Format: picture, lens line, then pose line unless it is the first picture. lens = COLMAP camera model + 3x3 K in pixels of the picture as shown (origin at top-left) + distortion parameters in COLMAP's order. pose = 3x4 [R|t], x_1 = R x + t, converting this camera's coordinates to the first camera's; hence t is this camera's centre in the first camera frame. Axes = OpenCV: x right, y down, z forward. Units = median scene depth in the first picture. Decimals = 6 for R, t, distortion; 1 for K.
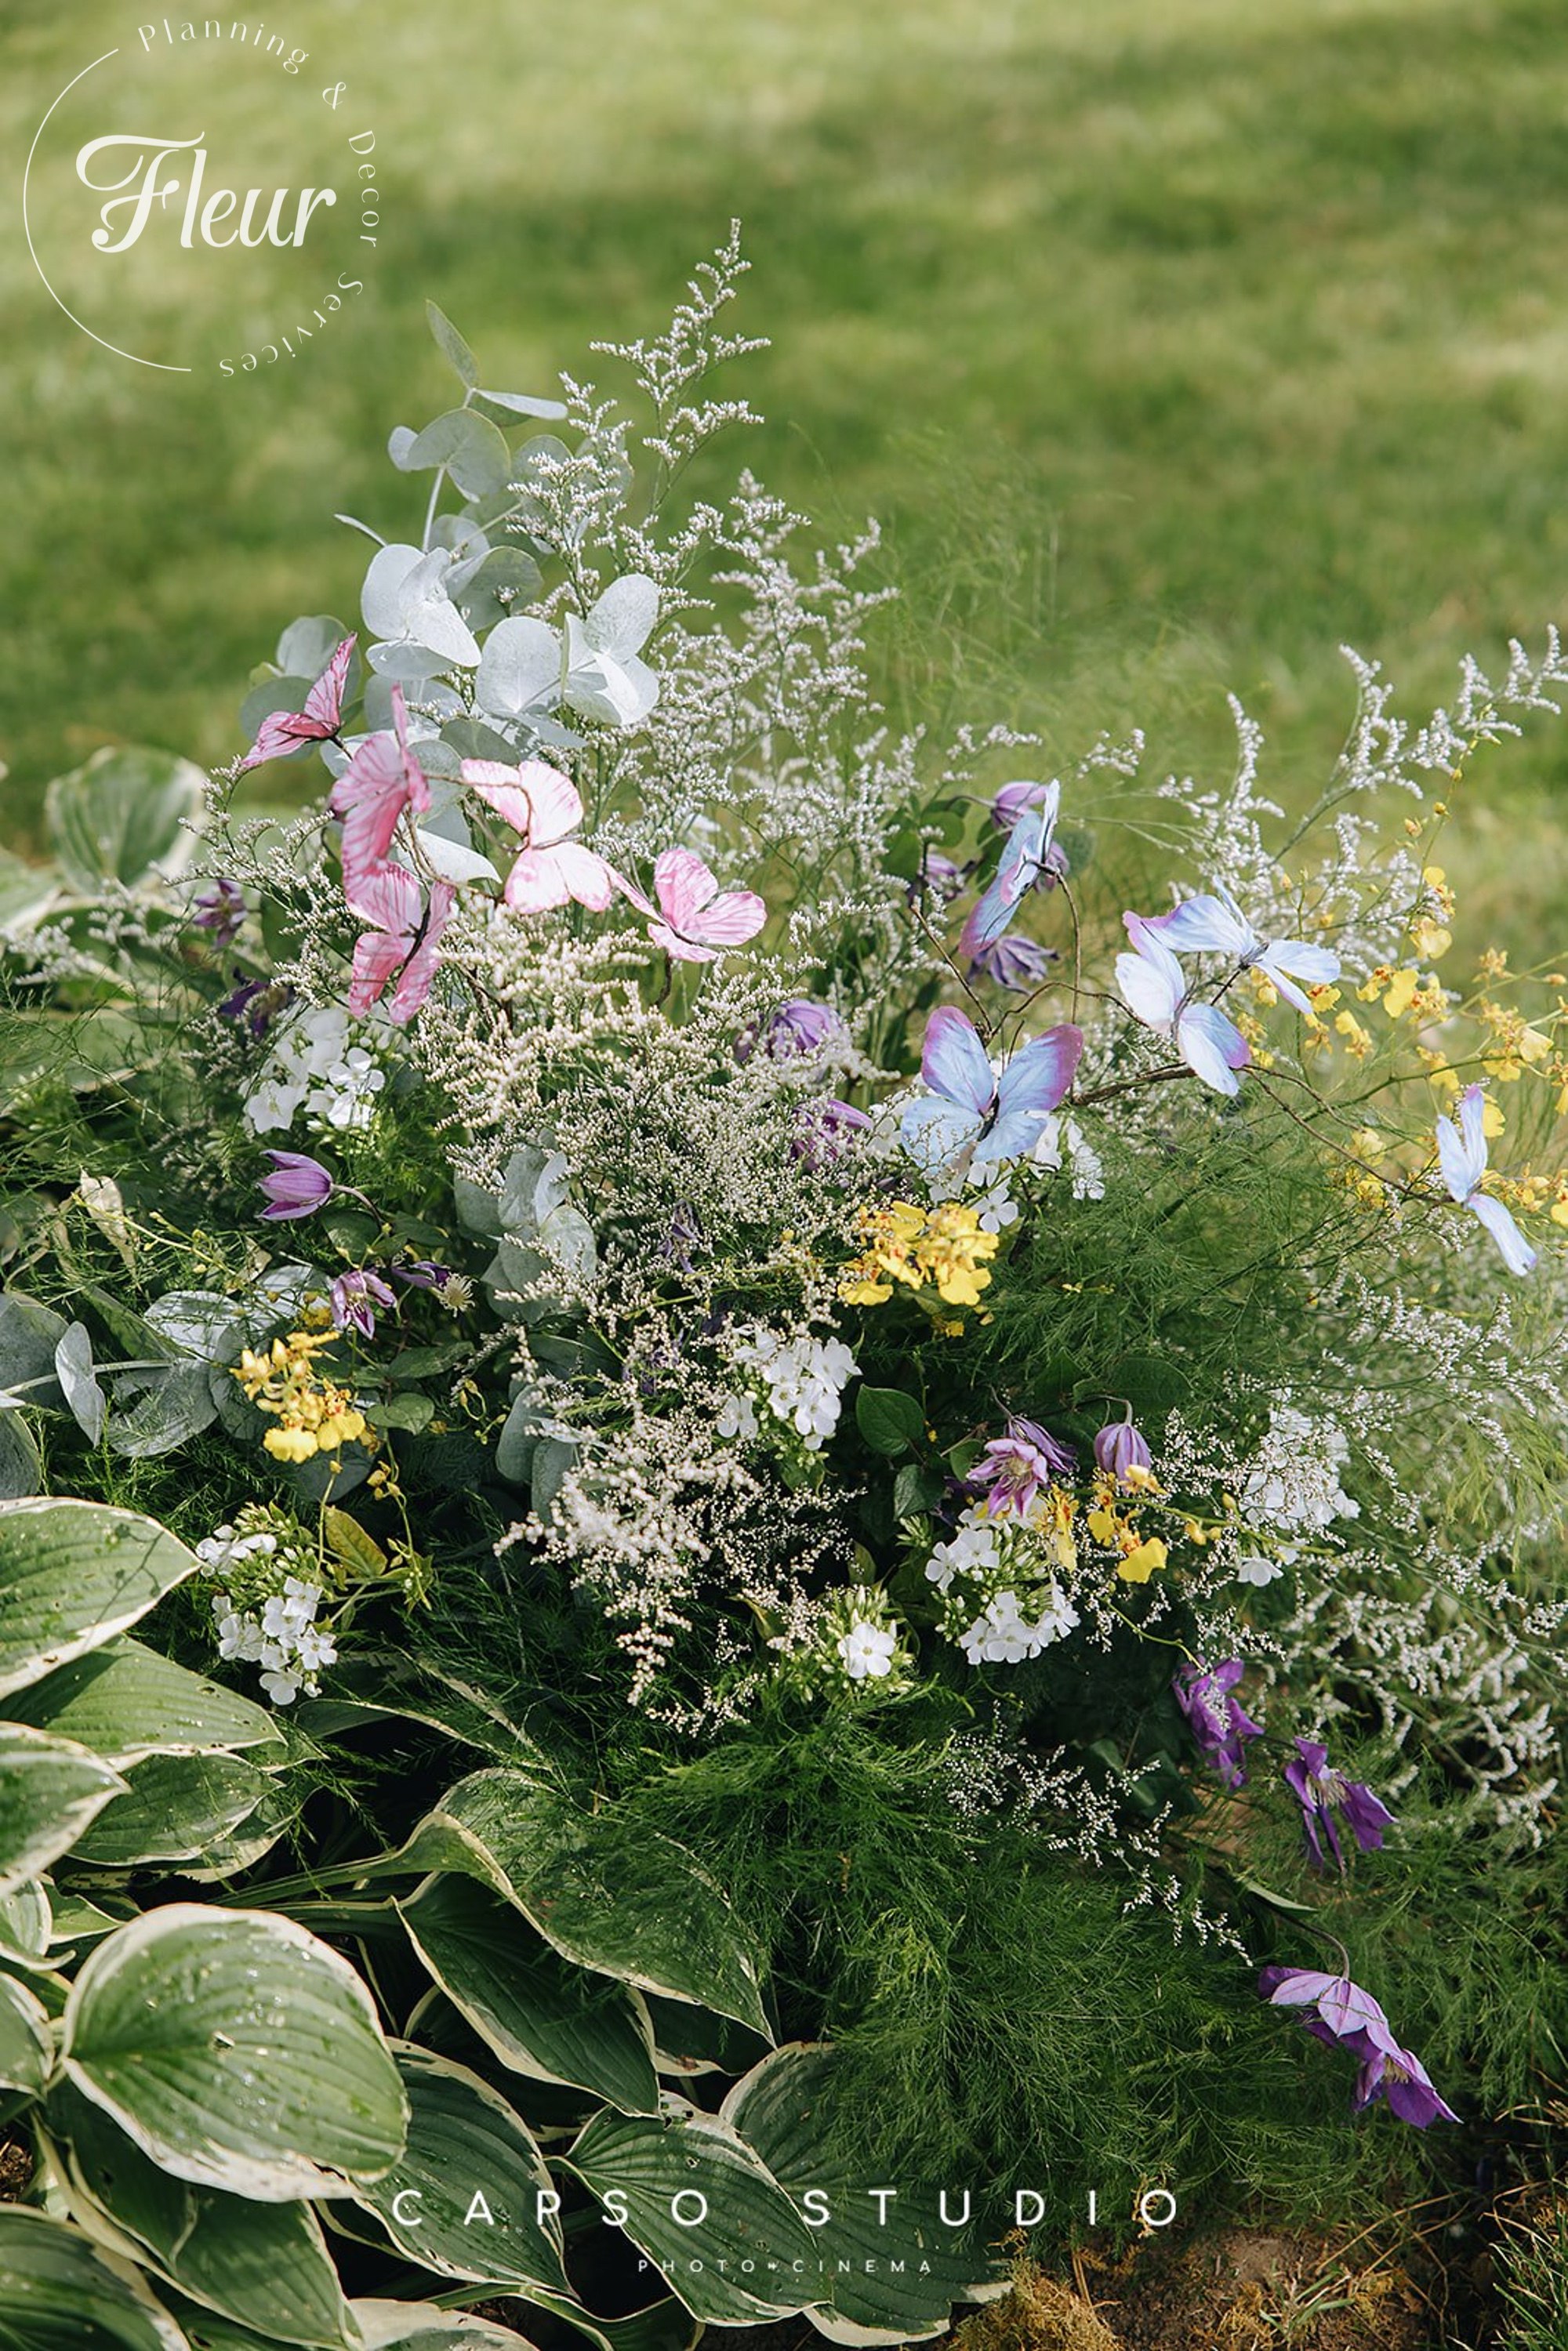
lens RADIAL K [[4611.7, 0, 706.2], [0, 4611.7, 1175.2], [0, 0, 1]] dist [0.019191, -0.062338]
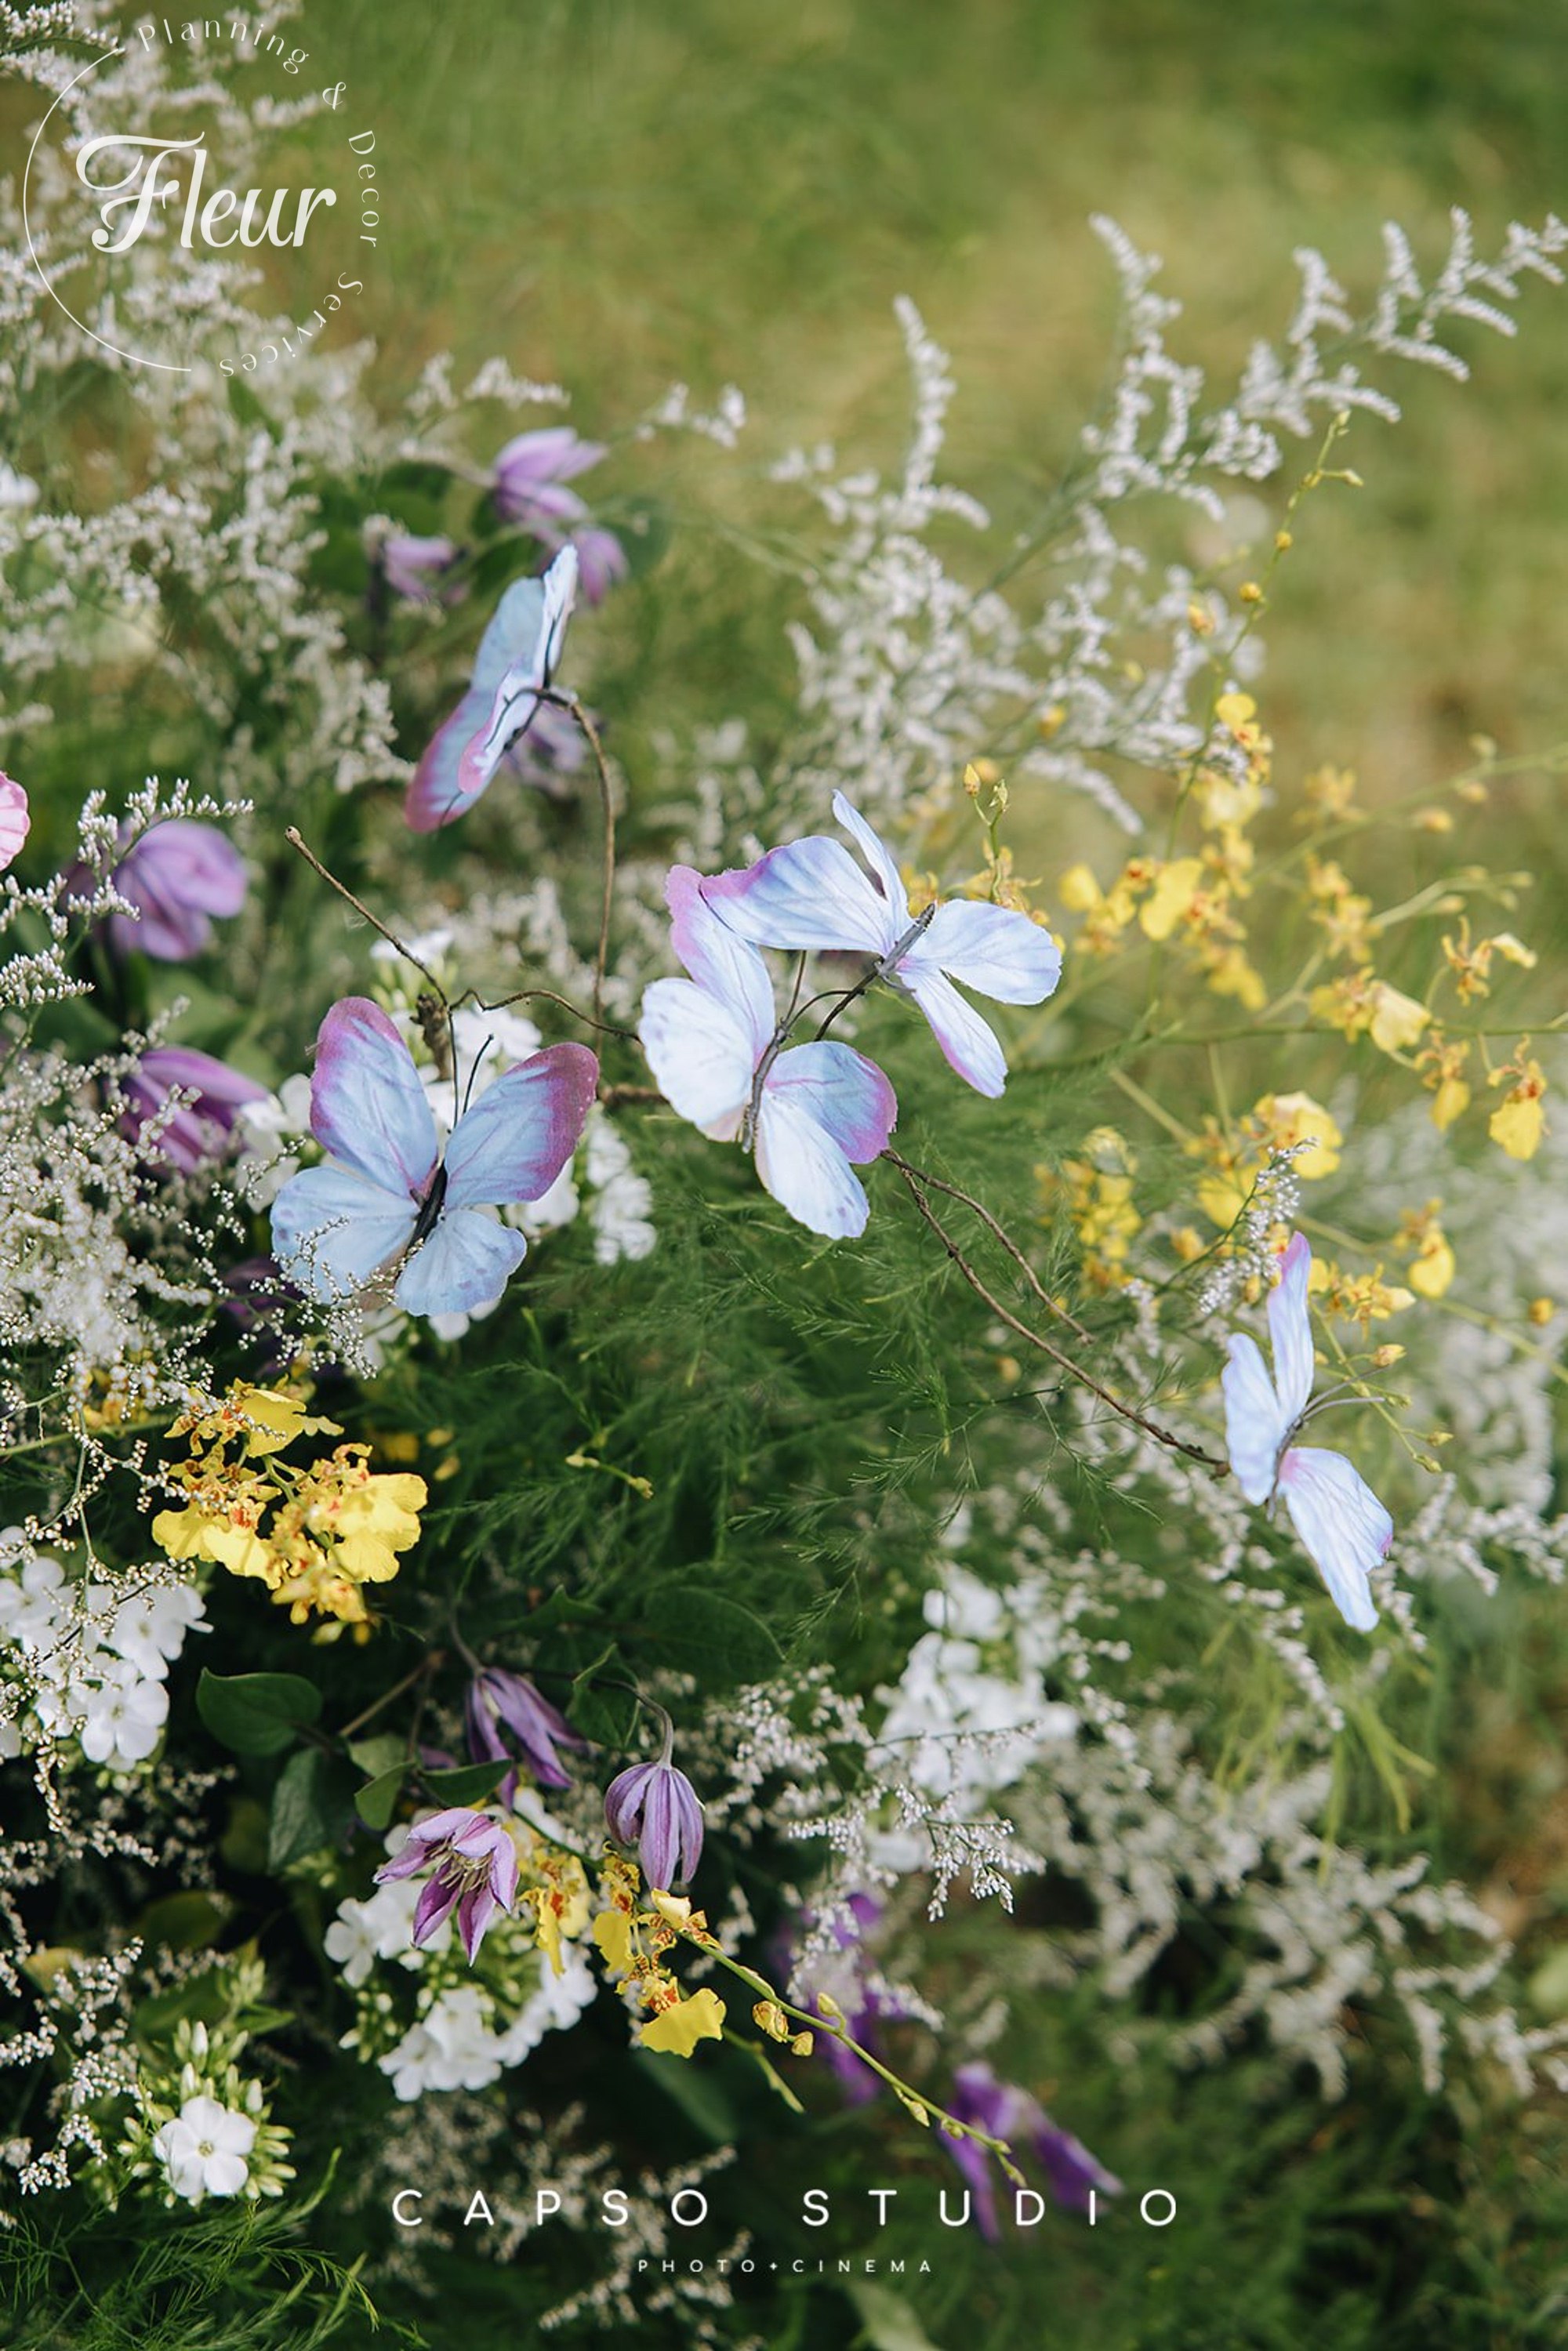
lens RADIAL K [[4492.0, 0, 784.0], [0, 4492.0, 1175.5], [0, 0, 1]] dist [0.293785, -3.583724]
pose [[0.998008, 0.000478, 0.063078, 0.067458], [-0.016238, 0.968217, 0.249585, -0.148228], [-0.060954, -0.250112, 0.966296, 0.454657]]
